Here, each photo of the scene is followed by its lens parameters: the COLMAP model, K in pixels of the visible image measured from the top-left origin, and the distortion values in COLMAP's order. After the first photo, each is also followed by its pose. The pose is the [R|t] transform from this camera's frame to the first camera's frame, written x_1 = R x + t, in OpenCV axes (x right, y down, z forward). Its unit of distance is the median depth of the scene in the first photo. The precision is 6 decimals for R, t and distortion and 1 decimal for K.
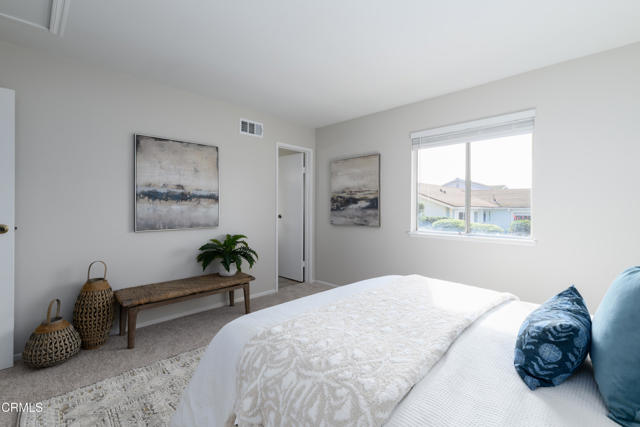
lens RADIAL K [[287.5, 0, 321.9], [0, 287.5, 208.9], [0, 0, 1]] dist [-0.000625, 0.000007]
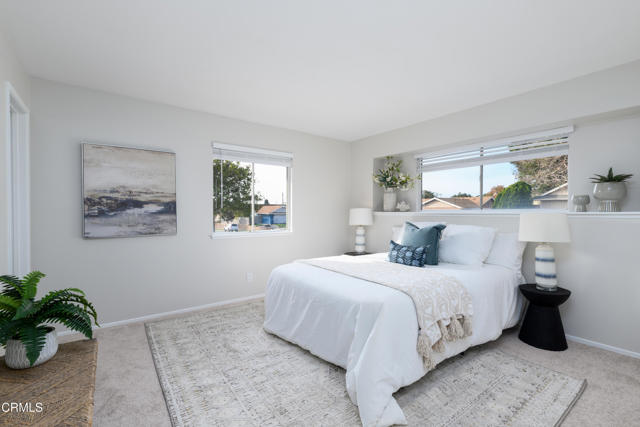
lens RADIAL K [[287.5, 0, 322.2], [0, 287.5, 214.0], [0, 0, 1]] dist [-0.000625, 0.000007]
pose [[0.136867, -0.006184, 0.990570, -0.597449], [0.010853, 0.999930, 0.004742, 0.000872], [-0.990530, 0.010102, 0.136924, 0.396042]]
